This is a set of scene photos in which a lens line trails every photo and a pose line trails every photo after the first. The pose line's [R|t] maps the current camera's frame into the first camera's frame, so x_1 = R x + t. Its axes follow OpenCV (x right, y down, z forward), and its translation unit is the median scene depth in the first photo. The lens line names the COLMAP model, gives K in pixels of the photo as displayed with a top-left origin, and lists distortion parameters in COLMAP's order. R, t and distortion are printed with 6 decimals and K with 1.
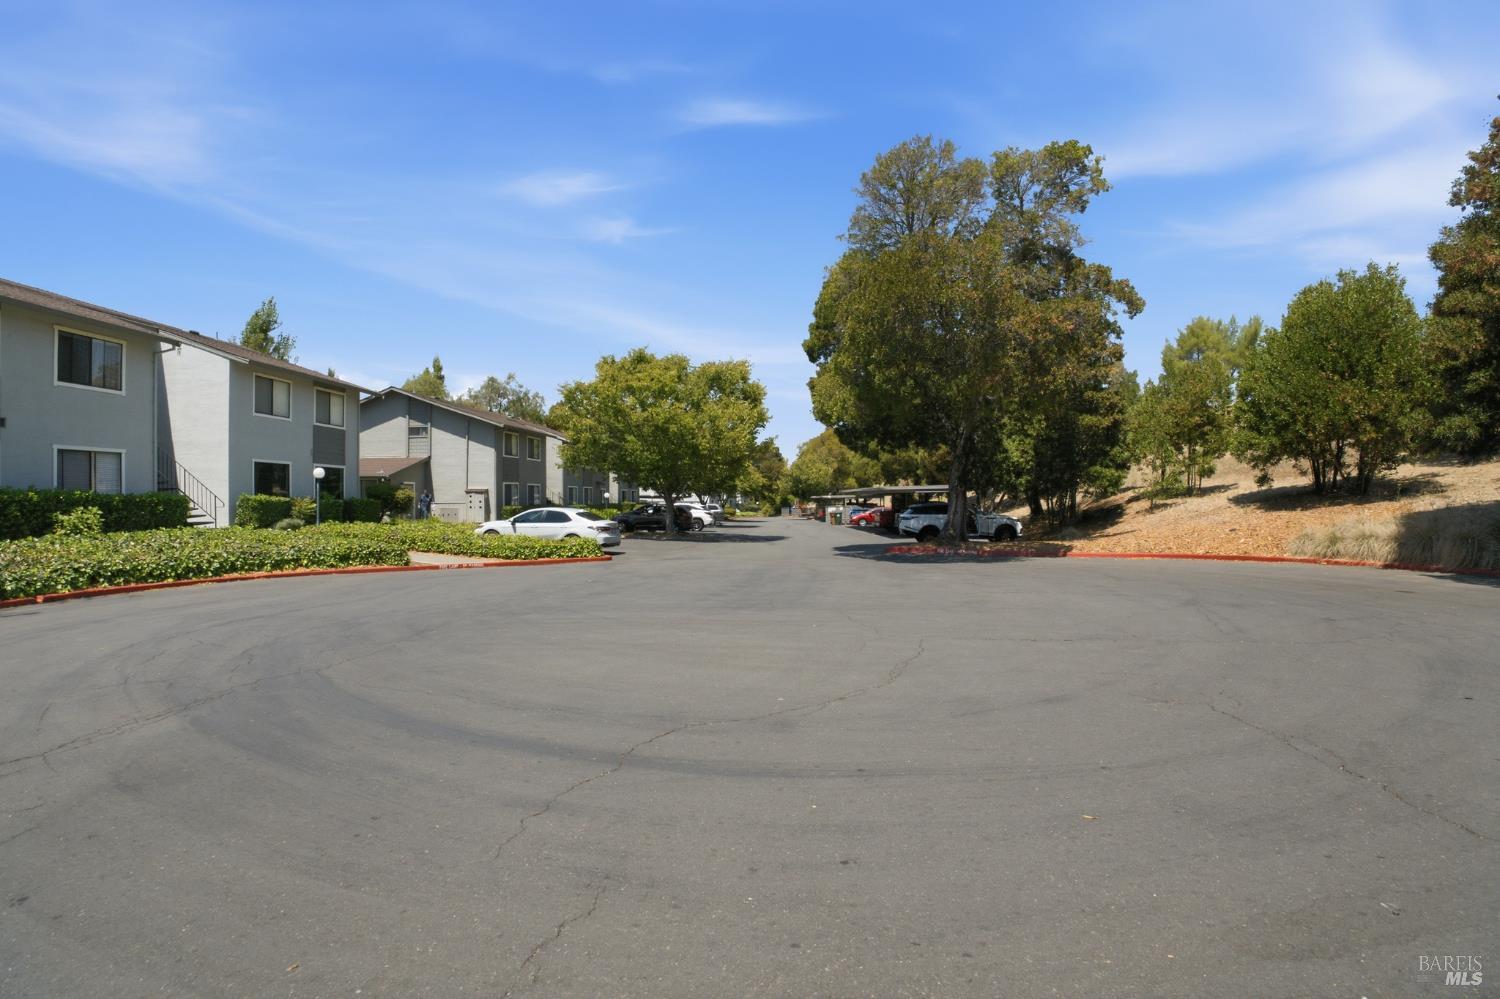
lens RADIAL K [[773.6, 0, 747.9], [0, 773.6, 511.8], [0, 0, 1]] dist [-0.100694, 0.027867]
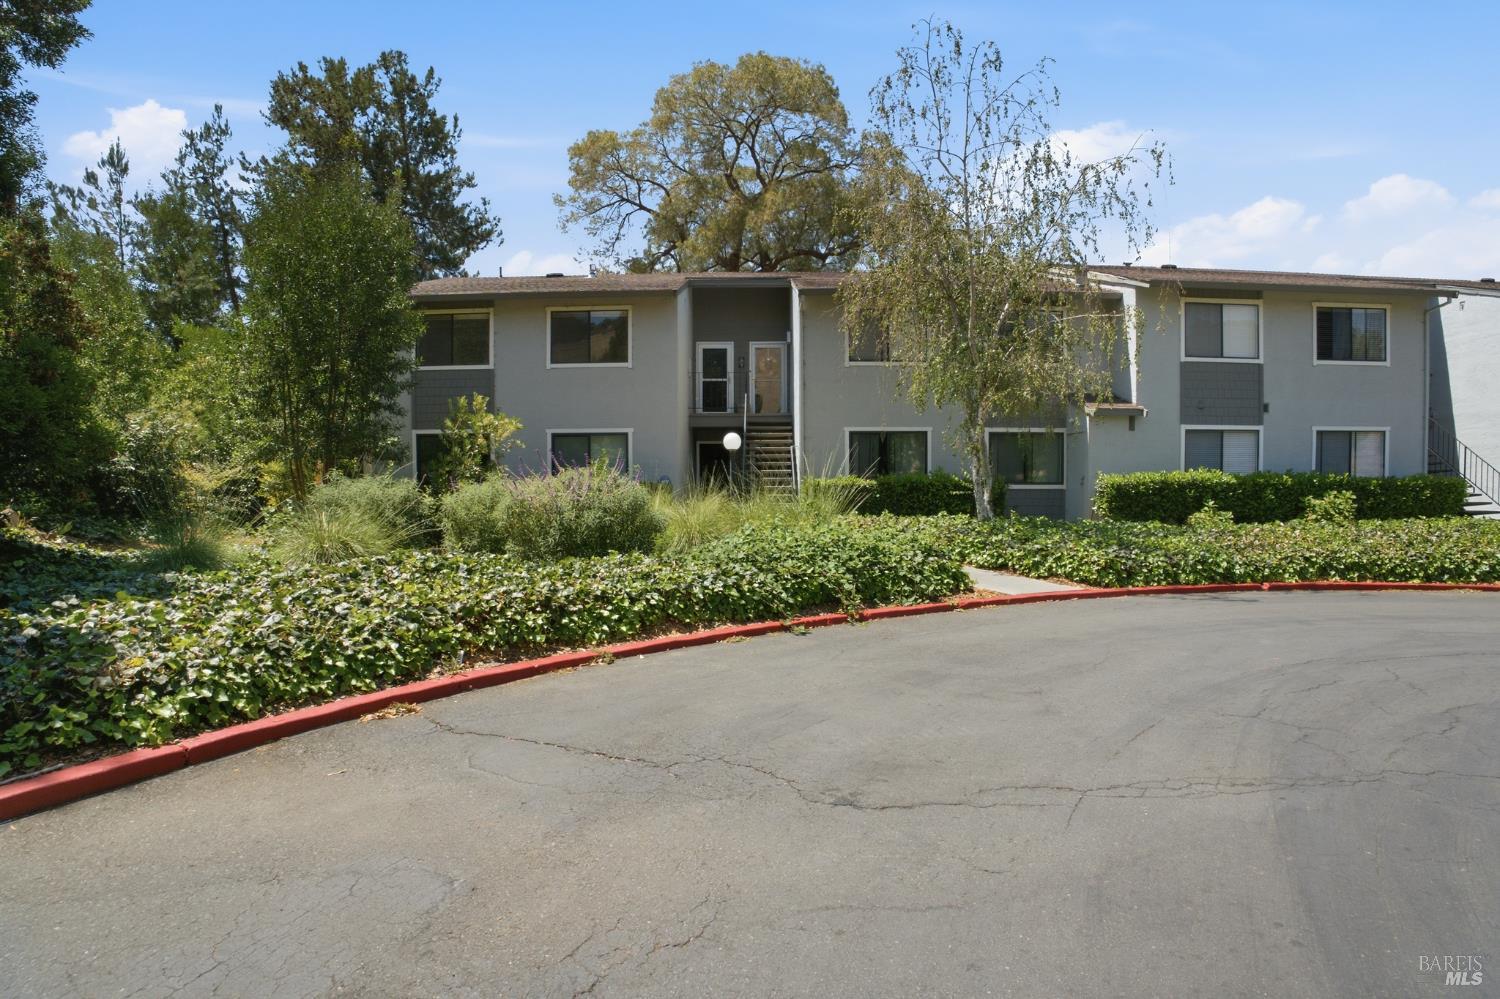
lens RADIAL K [[773.6, 0, 747.9], [0, 773.6, 511.8], [0, 0, 1]] dist [-0.100694, 0.027867]
pose [[0.097273, 0.031028, -0.994774, -0.057869], [-0.011668, 0.999481, 0.030034, 0.000645], [0.995189, 0.008685, 0.097584, 0.162896]]
